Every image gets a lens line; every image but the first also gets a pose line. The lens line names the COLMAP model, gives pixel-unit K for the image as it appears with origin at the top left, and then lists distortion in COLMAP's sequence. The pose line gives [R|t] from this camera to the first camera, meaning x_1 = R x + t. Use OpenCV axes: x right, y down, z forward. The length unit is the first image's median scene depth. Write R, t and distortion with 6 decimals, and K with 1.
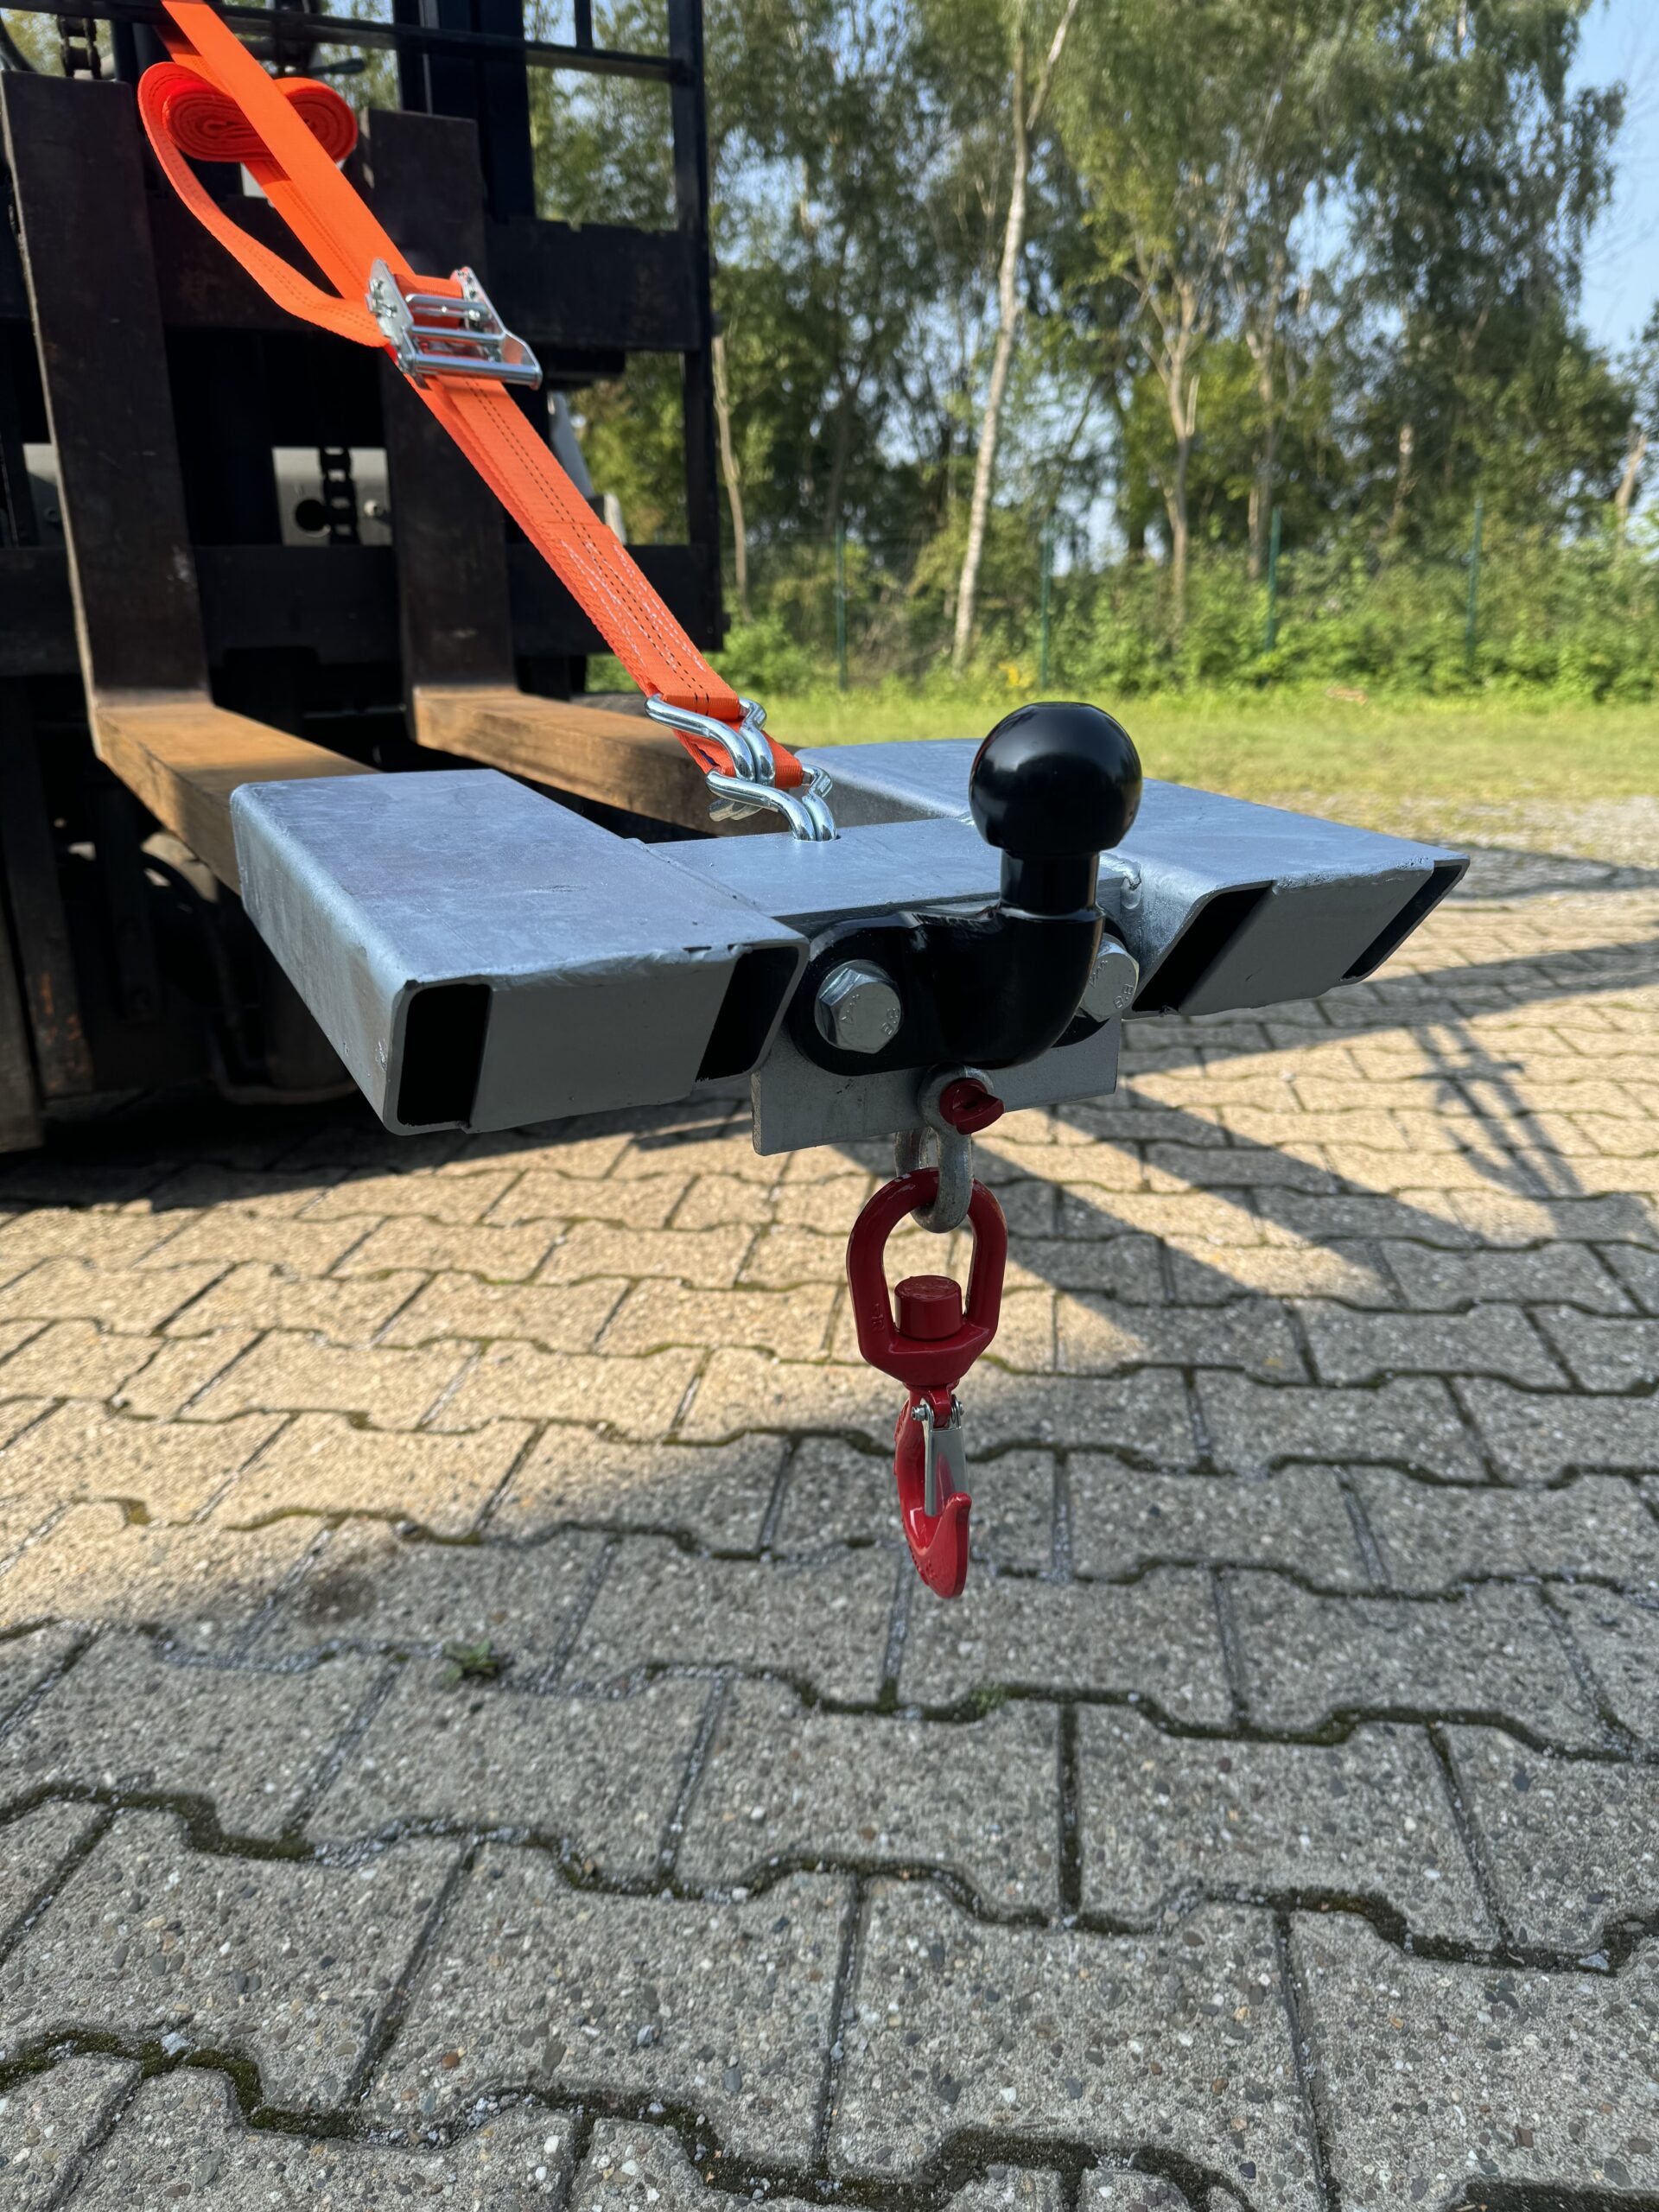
lens RADIAL K [[1615.1, 0, 823.4], [0, 1615.1, 1101.1], [0, 0, 1]] dist [-0.001708, -0.014956]
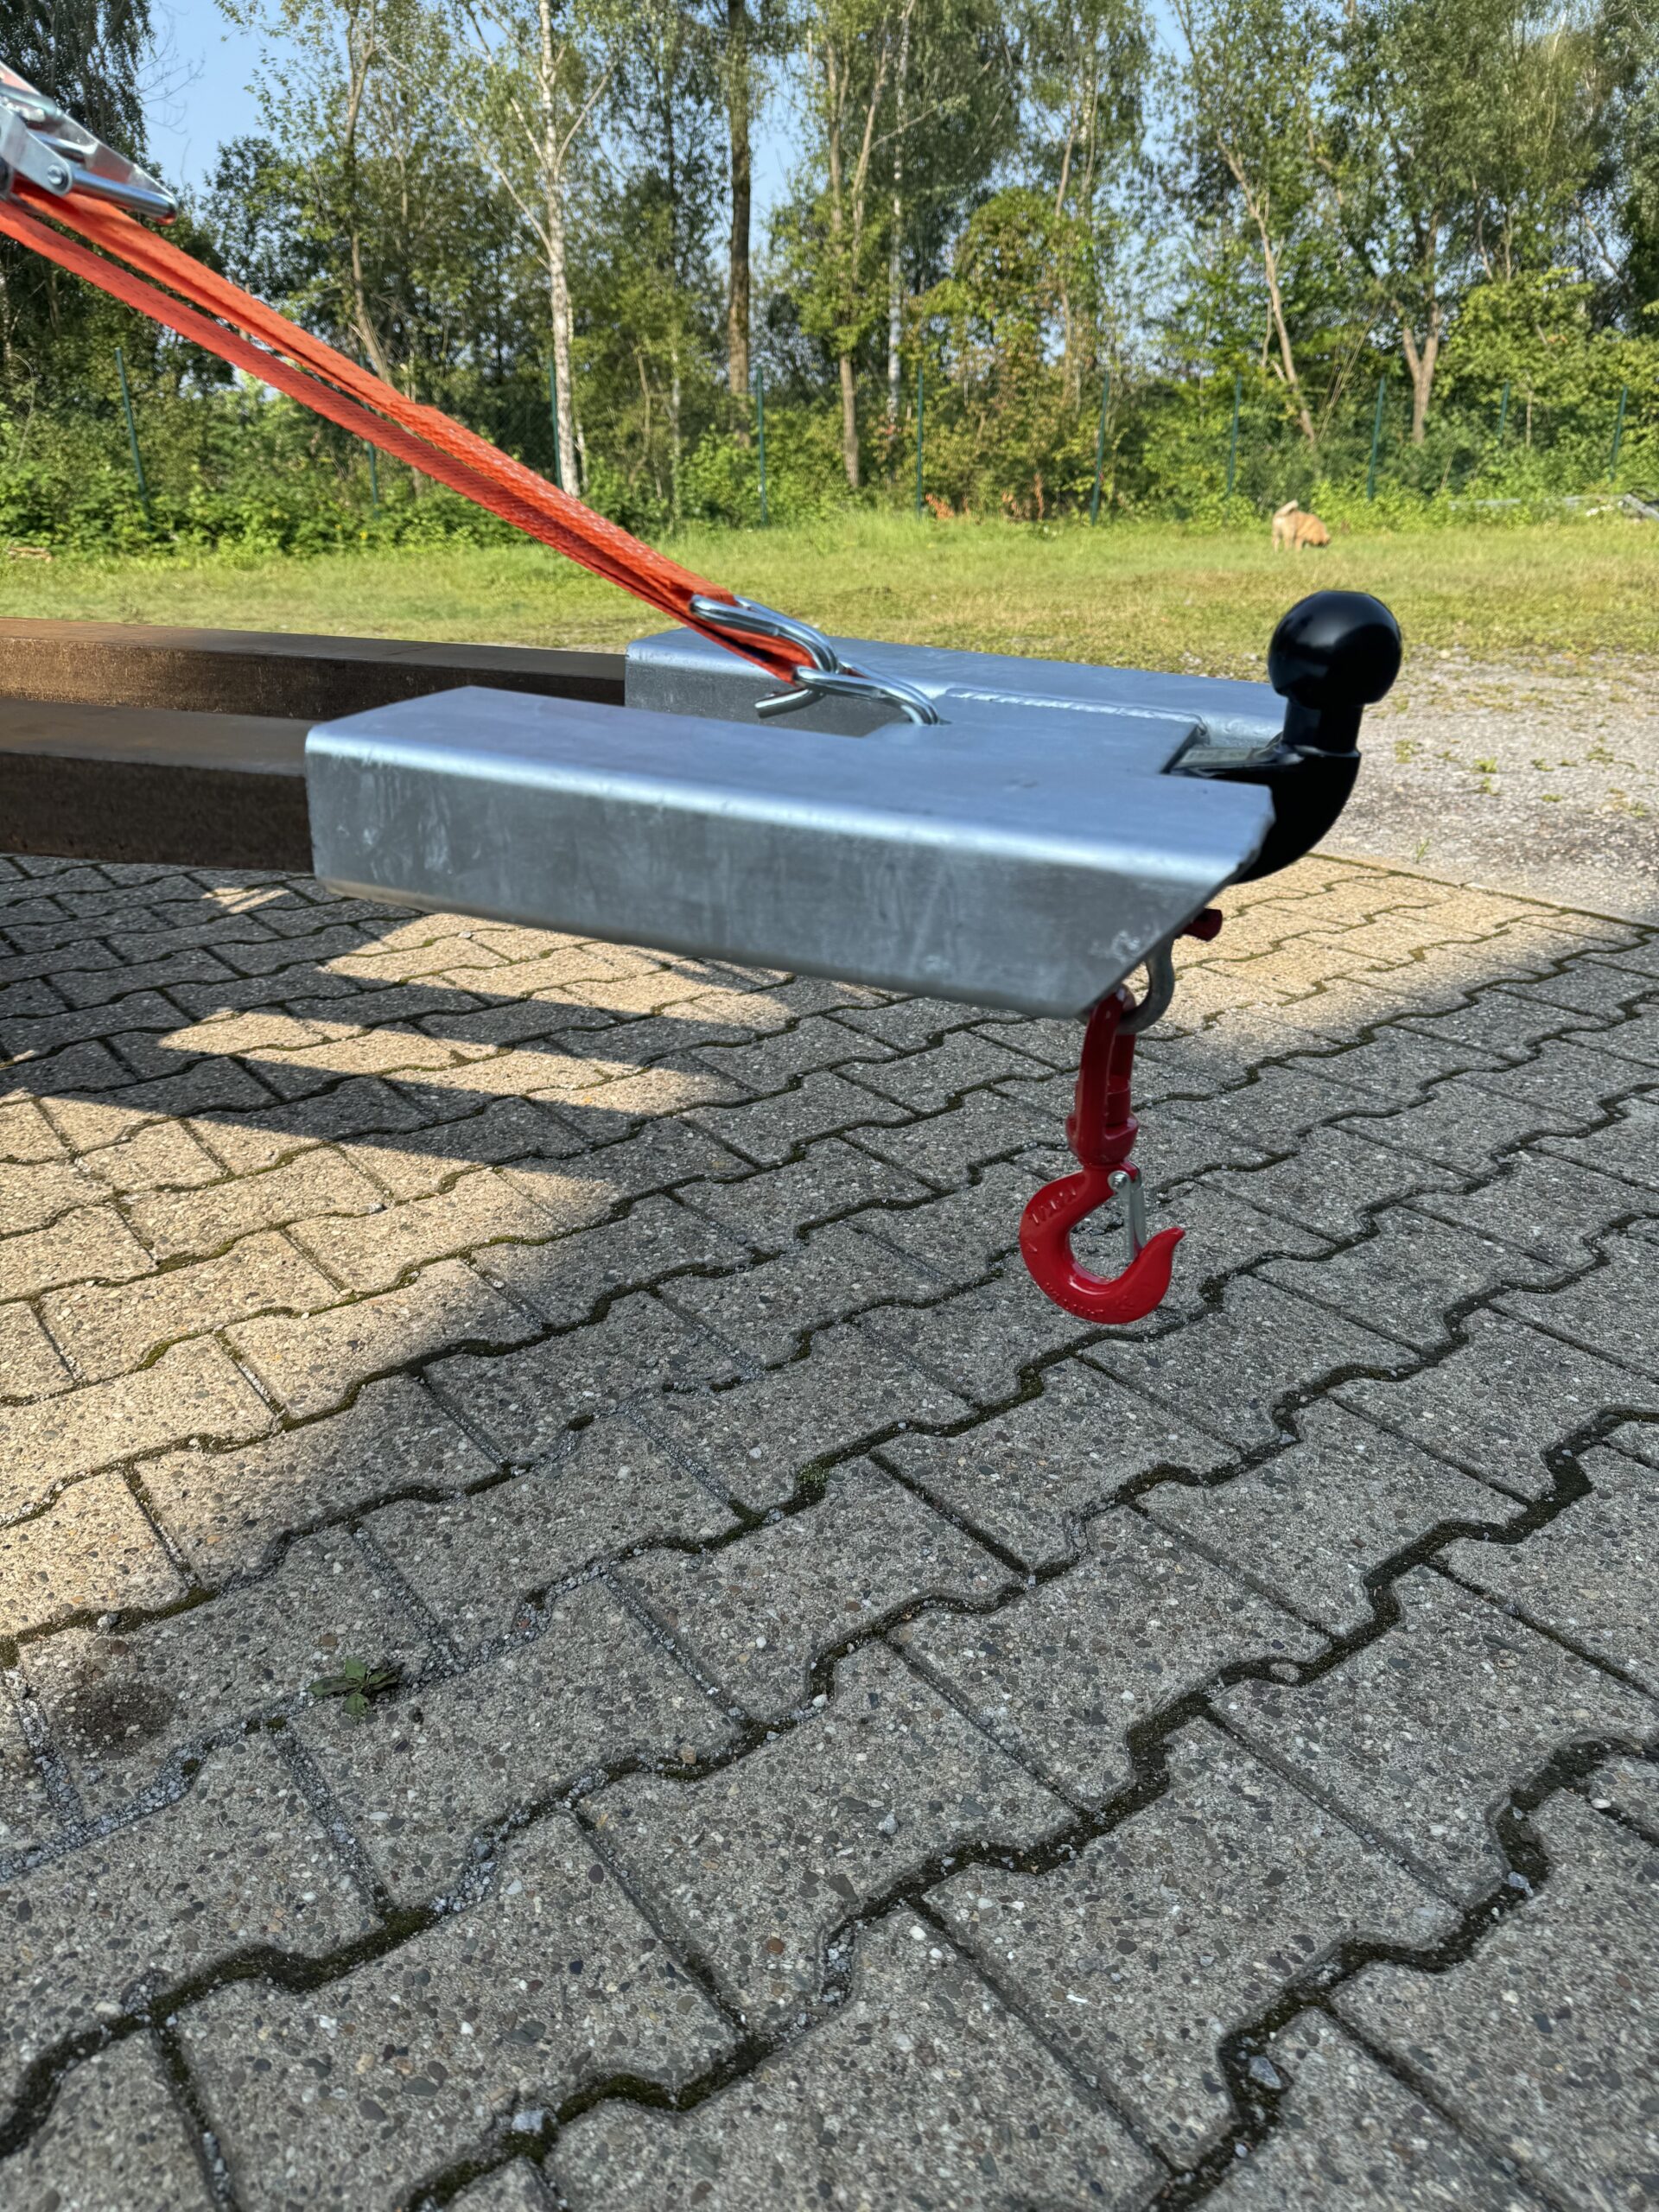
lens RADIAL K [[1615.1, 0, 826.9], [0, 1615.1, 1101.0], [0, 0, 1]] dist [-0.001708, -0.014956]
pose [[0.704773, -0.251763, 0.663257, -0.529595], [0.195601, 0.967633, 0.159455, -0.060508], [-0.681935, 0.017354, 0.731207, 0.148431]]
